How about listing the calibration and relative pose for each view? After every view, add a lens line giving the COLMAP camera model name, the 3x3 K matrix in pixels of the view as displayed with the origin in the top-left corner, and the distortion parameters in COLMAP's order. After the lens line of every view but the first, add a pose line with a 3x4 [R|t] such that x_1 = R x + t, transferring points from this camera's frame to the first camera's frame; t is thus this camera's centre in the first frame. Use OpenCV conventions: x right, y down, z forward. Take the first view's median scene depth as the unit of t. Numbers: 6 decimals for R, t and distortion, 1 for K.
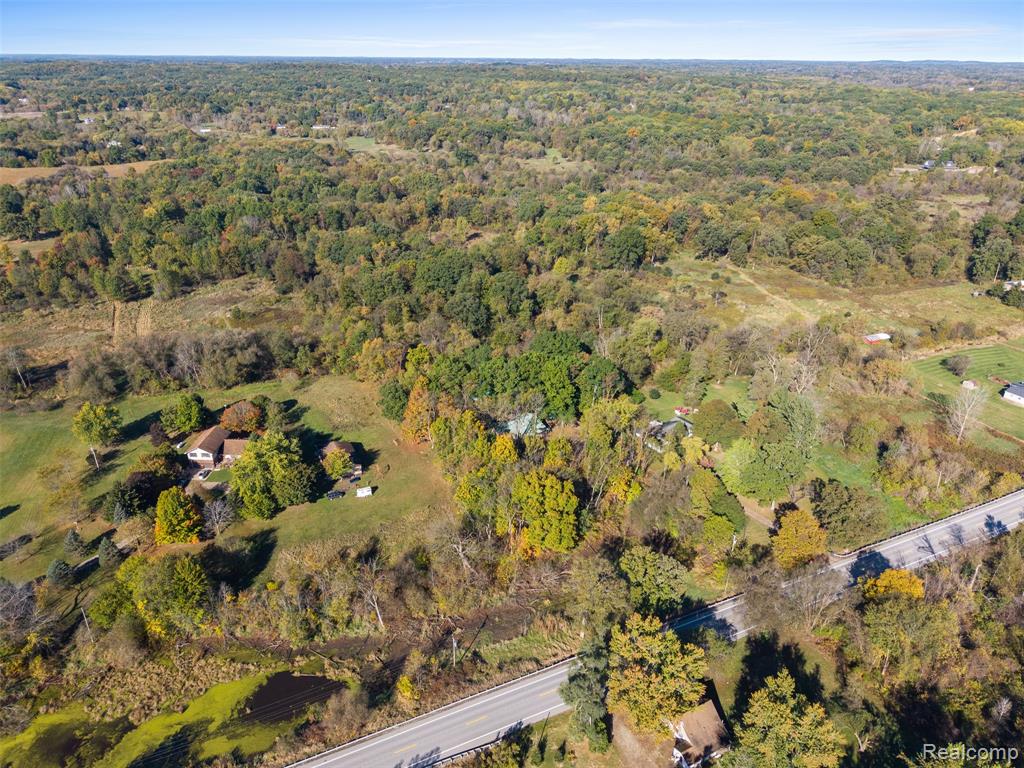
lens RADIAL K [[698.8, 0, 512.0], [0, 698.8, 384.0], [0, 0, 1]] dist [0.006961, -0.005930]
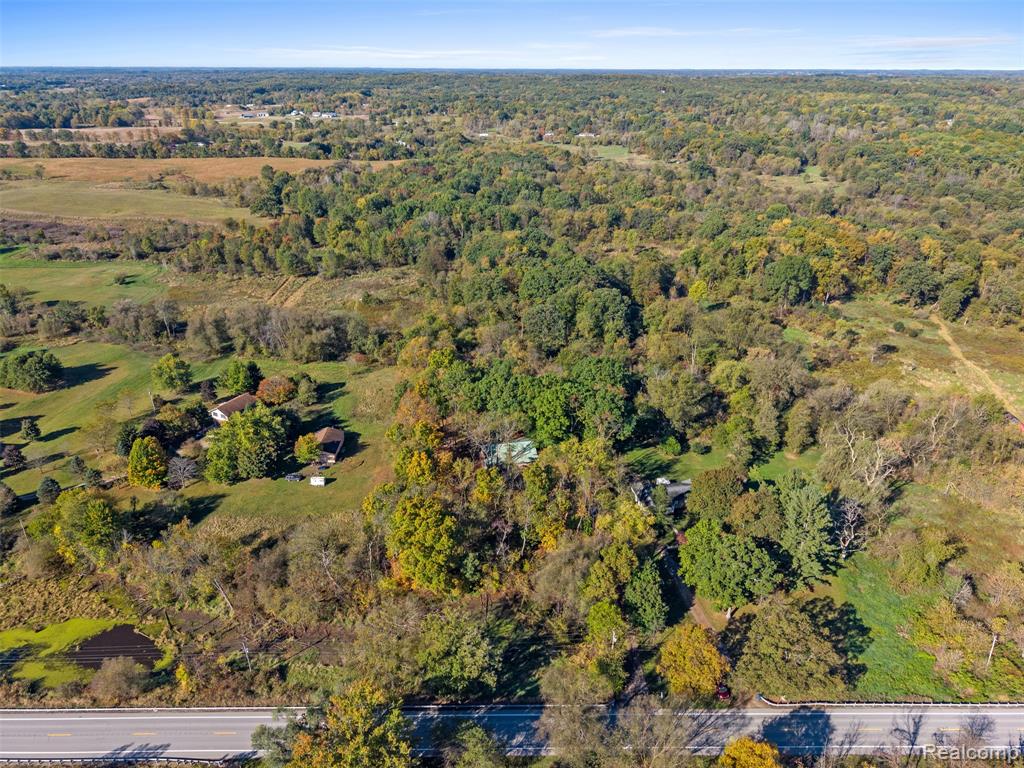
lens RADIAL K [[698.8, 0, 512.0], [0, 698.8, 384.0], [0, 0, 1]] dist [0.006961, -0.005930]
pose [[0.908483, 0.168382, -0.382500, 0.205319], [-0.174164, 0.984519, 0.019740, -0.026407], [0.379902, 0.048684, 0.923745, 0.084120]]
